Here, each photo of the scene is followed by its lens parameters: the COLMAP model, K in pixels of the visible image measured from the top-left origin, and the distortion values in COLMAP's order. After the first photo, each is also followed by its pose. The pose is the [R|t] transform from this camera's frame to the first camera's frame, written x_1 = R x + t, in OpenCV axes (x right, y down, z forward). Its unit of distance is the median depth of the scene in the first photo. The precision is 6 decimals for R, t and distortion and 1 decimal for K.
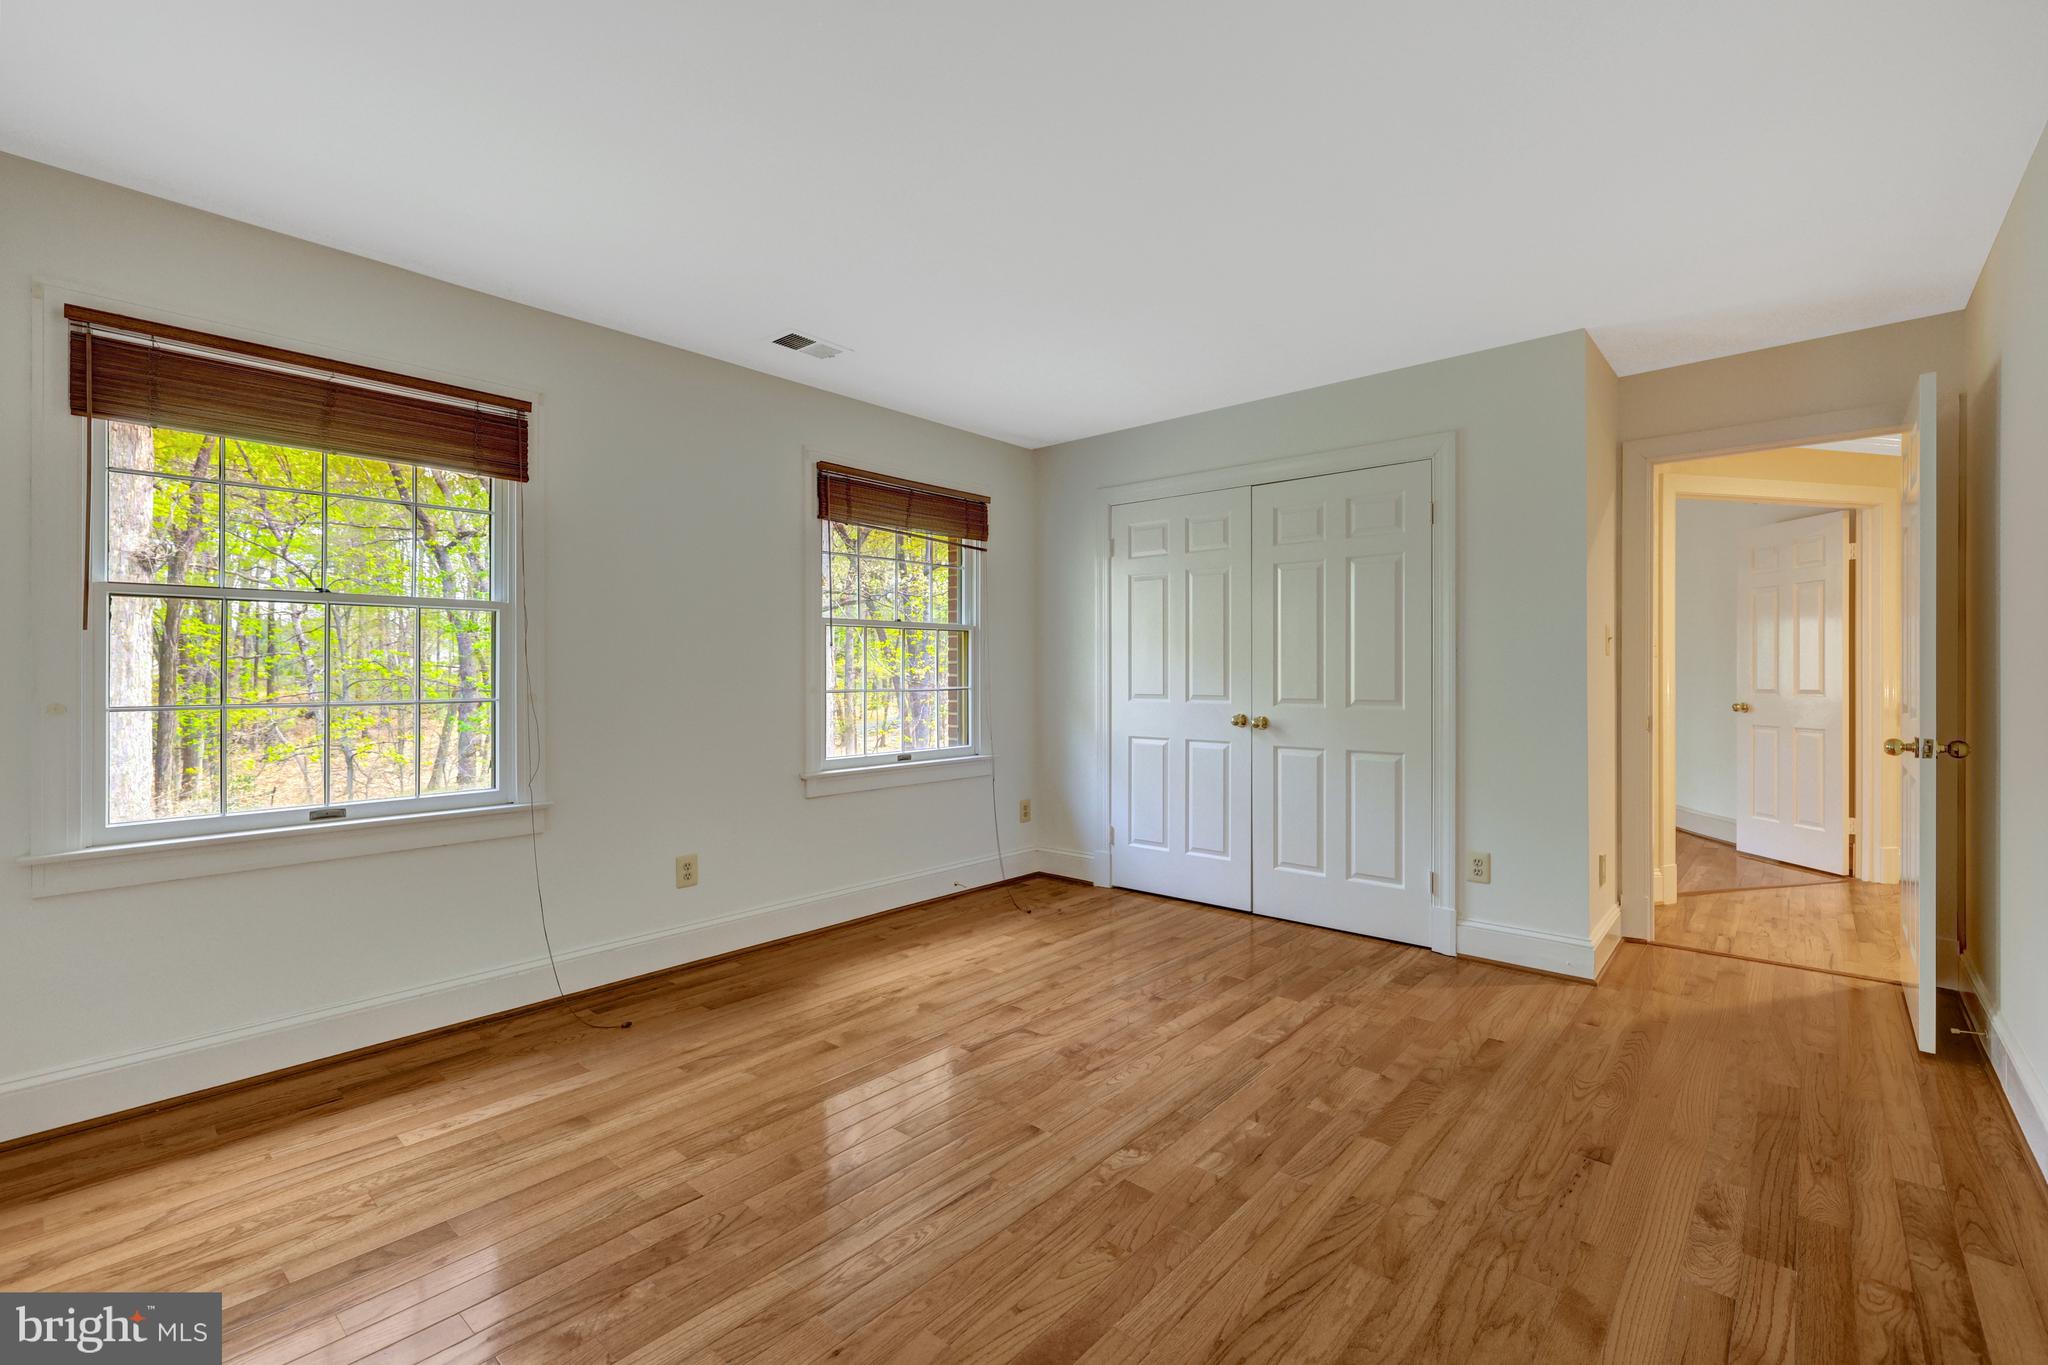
lens RADIAL K [[886.6, 0, 1022.6], [0, 886.6, 673.6], [0, 0, 1]] dist [-0.004423, 0.000254]
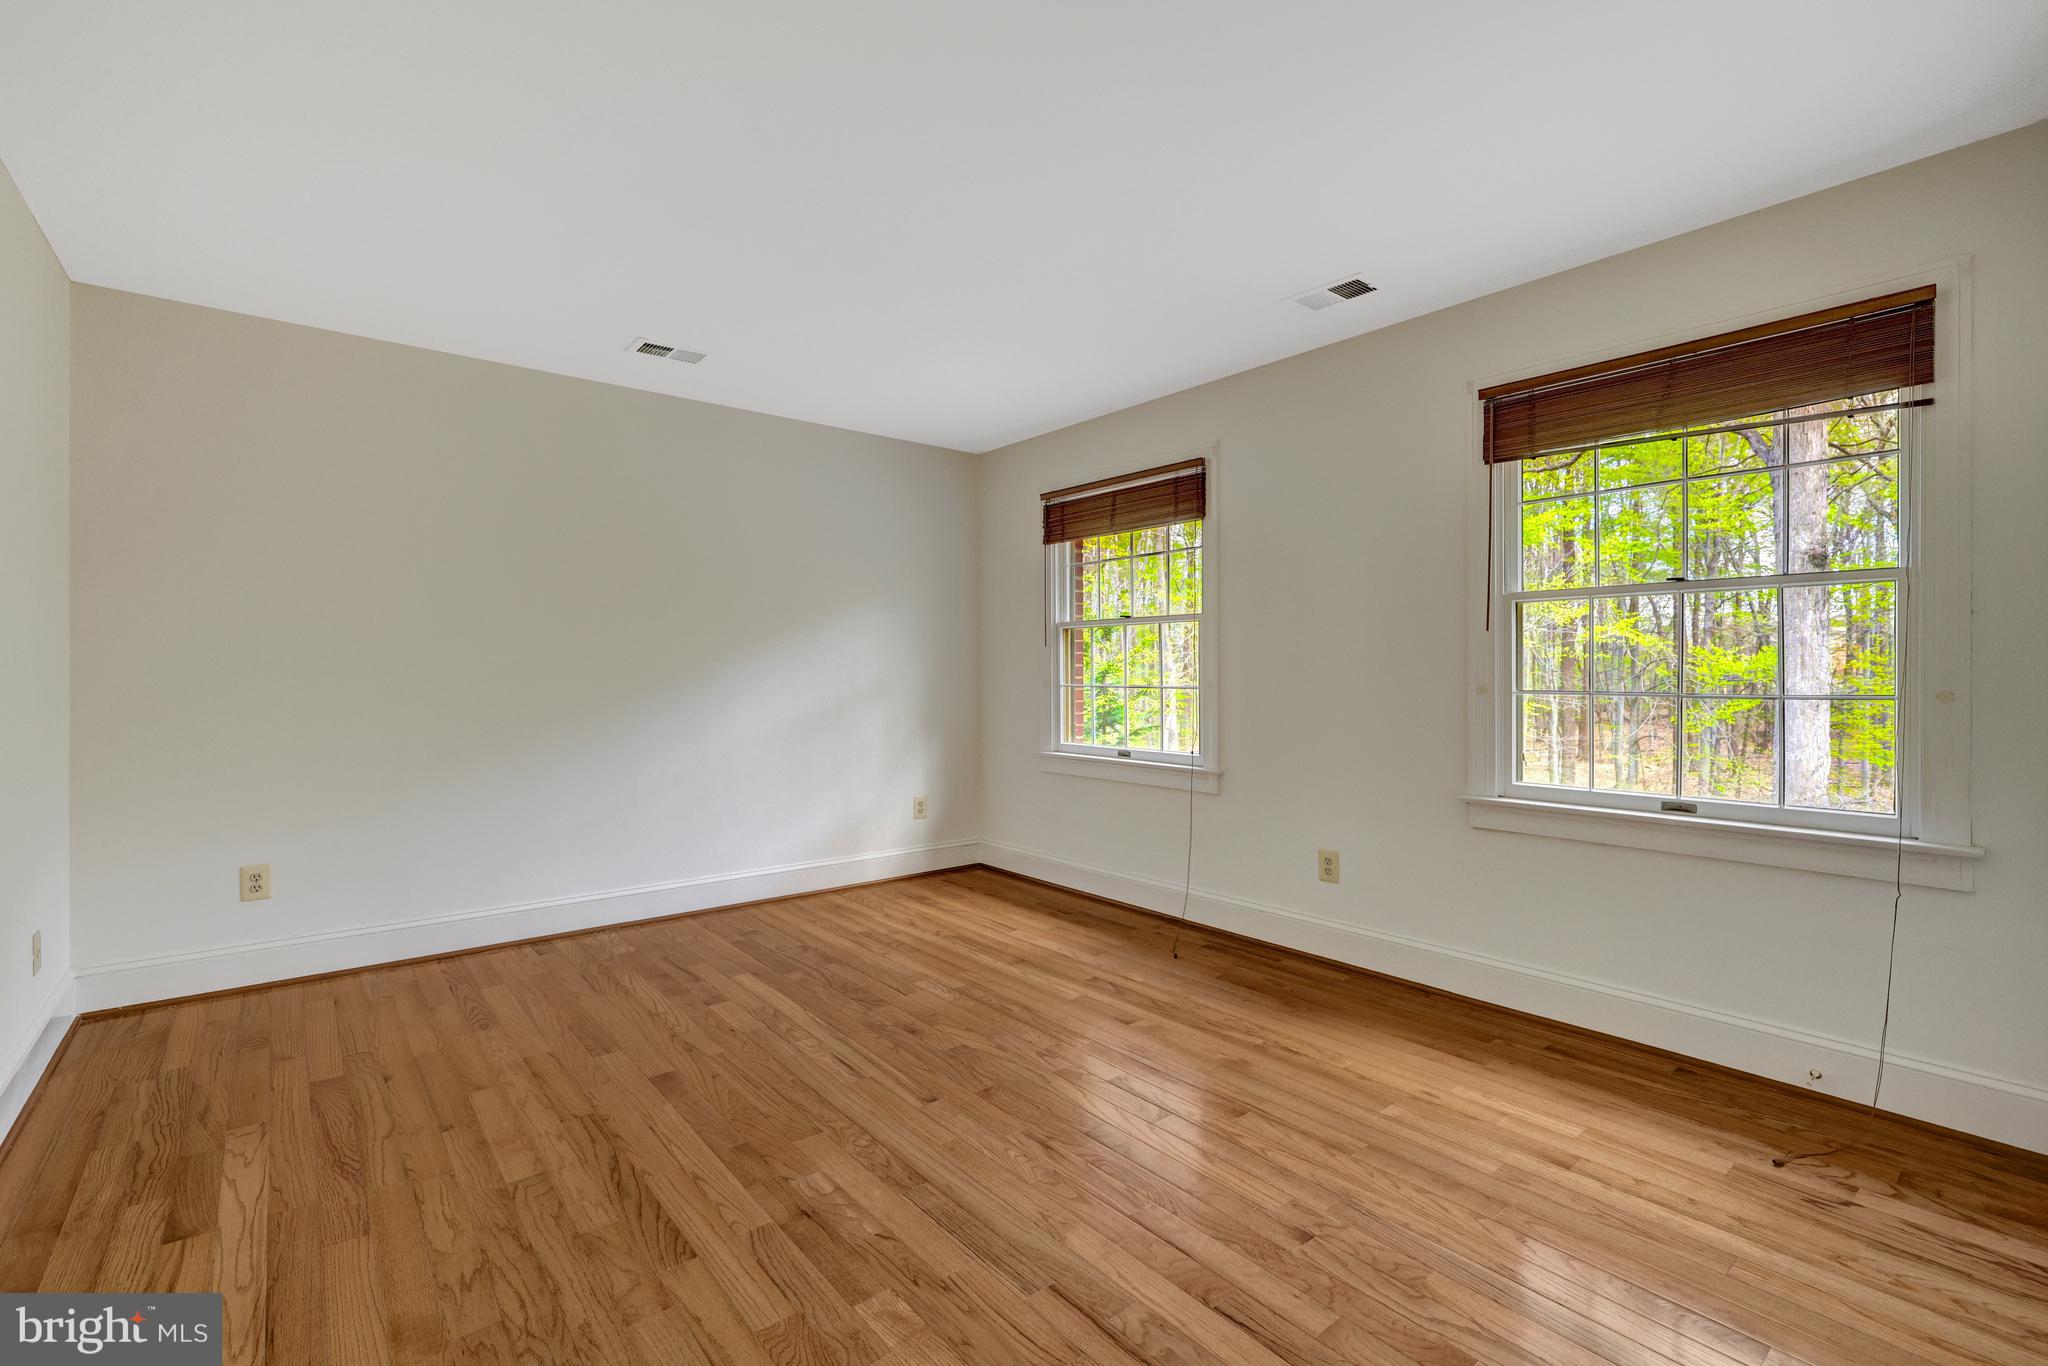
lens RADIAL K [[914.3, 0, 1025.7], [0, 914.3, 662.7], [0, 0, 1]] dist [-0.001478, -0.001006]
pose [[-0.163062, -0.004955, -0.986603, 0.840203], [0.000267, 0.999987, -0.005066, -0.000526], [0.986616, -0.001089, -0.163059, 1.011673]]
